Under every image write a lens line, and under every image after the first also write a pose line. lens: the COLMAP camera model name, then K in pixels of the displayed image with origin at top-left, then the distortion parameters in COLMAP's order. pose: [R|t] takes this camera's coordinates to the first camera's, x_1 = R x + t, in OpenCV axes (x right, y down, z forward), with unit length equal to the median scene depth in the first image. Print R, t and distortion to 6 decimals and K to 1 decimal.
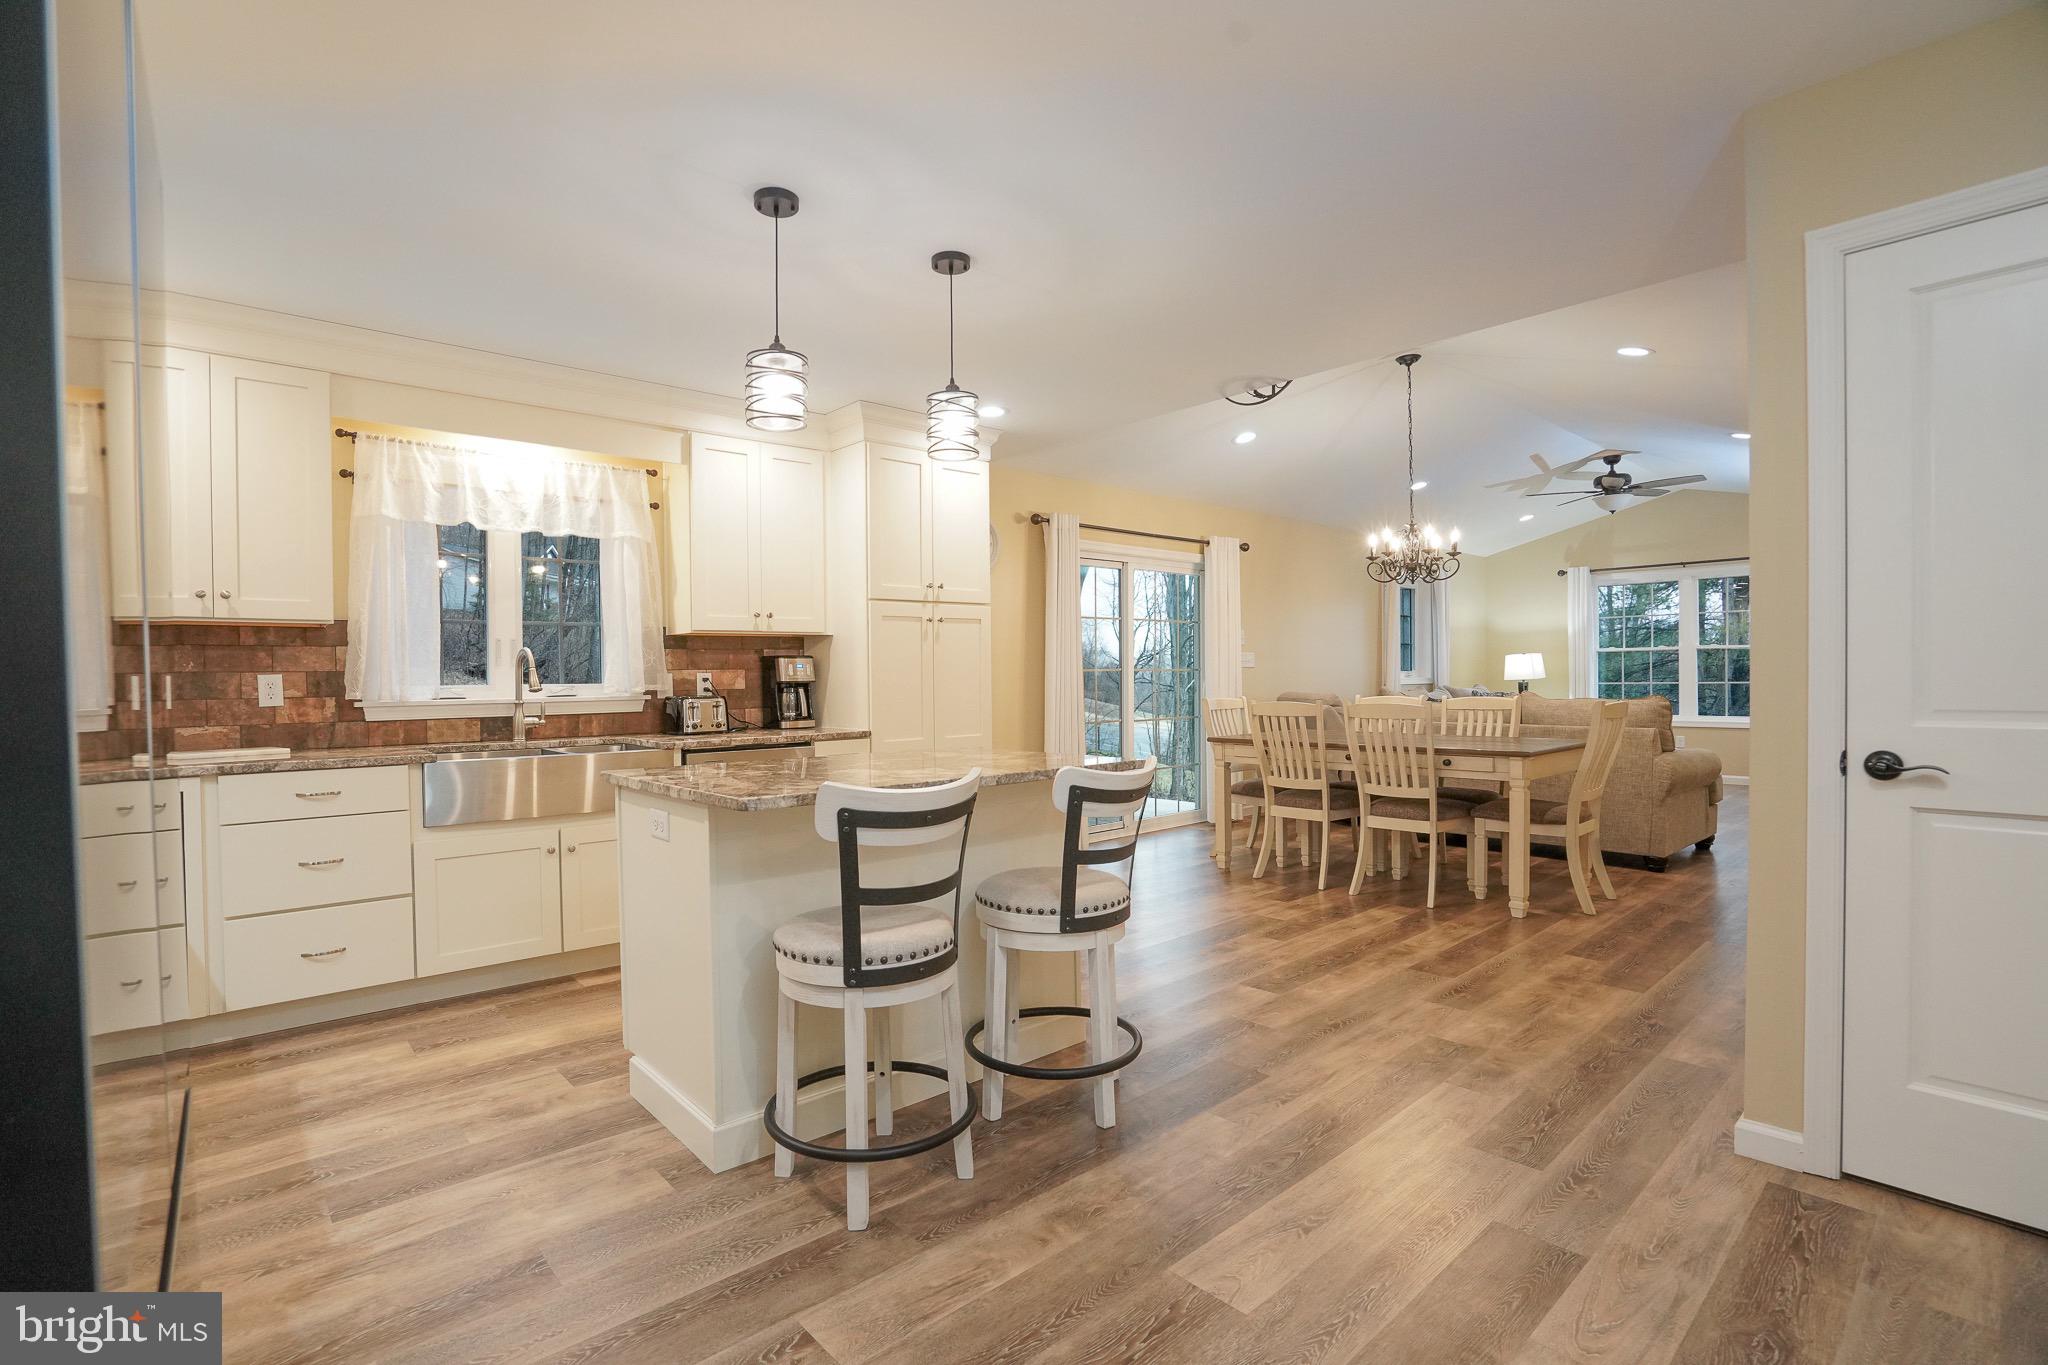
lens RADIAL K [[951.1, 0, 1001.4], [0, 951.1, 692.0], [0, 0, 1]] dist [-0.059362, 0.023329]
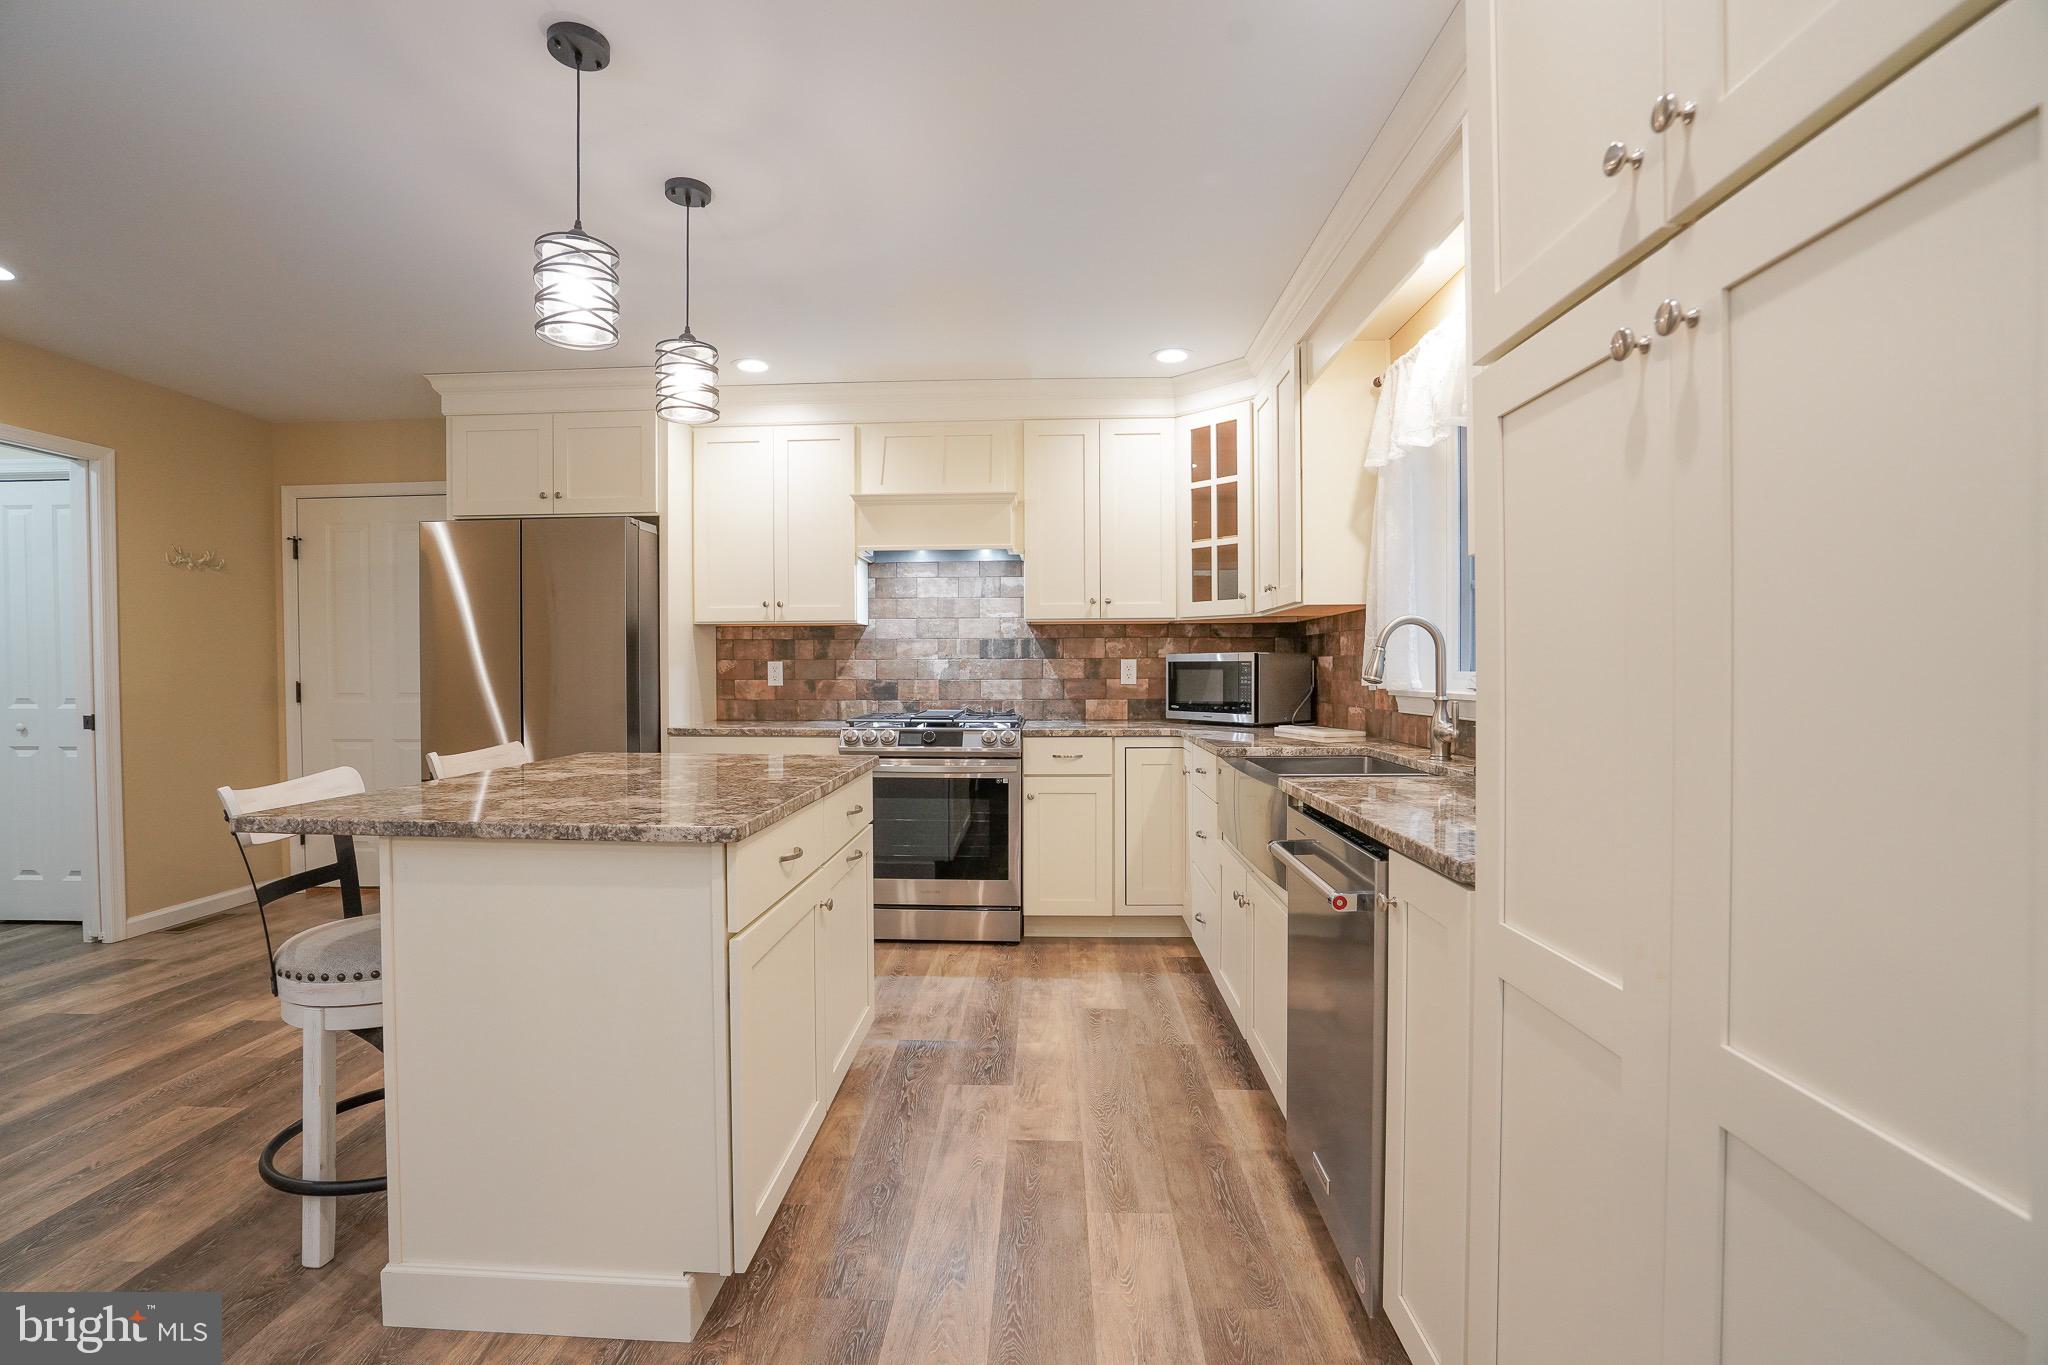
lens RADIAL K [[951.1, 0, 1005.5], [0, 951.1, 692.1], [0, 0, 1]] dist [-0.059362, 0.023329]
pose [[-0.694407, 0.029445, -0.718980, 0.154445], [-0.000386, 0.999147, 0.041292, -0.019408], [0.719582, 0.028951, -0.693804, 1.180554]]
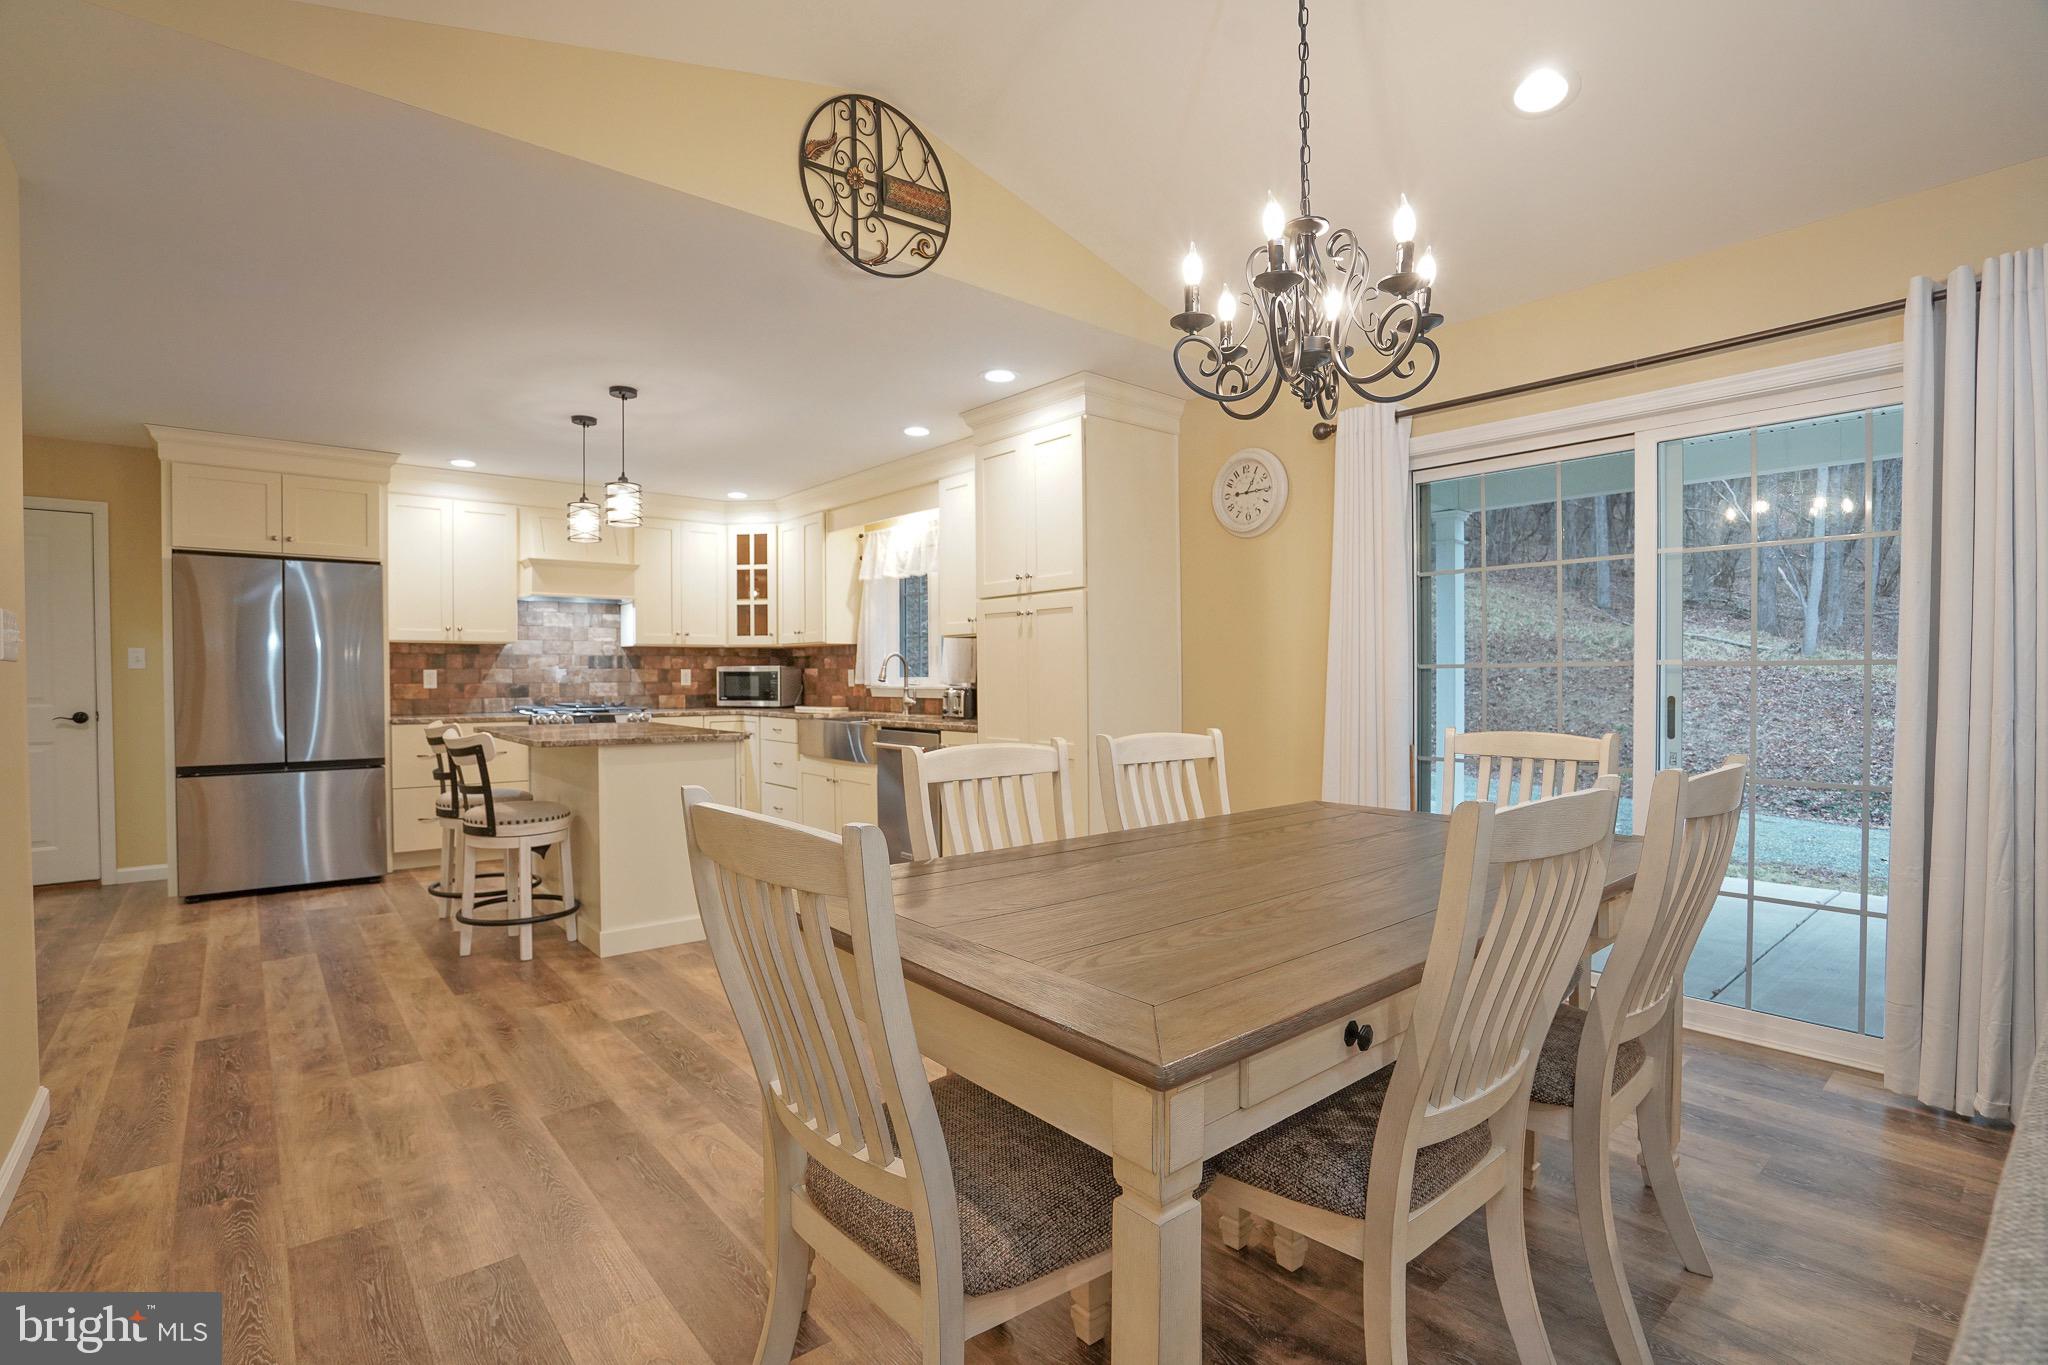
lens RADIAL K [[951.1, 0, 999.0], [0, 951.1, 691.6], [0, 0, 1]] dist [-0.059362, 0.023329]
pose [[-0.033153, 0.029493, -0.999015, 0.975716], [-0.013126, 0.999465, 0.029942, -0.031026], [0.999364, 0.014106, -0.032748, 1.148622]]
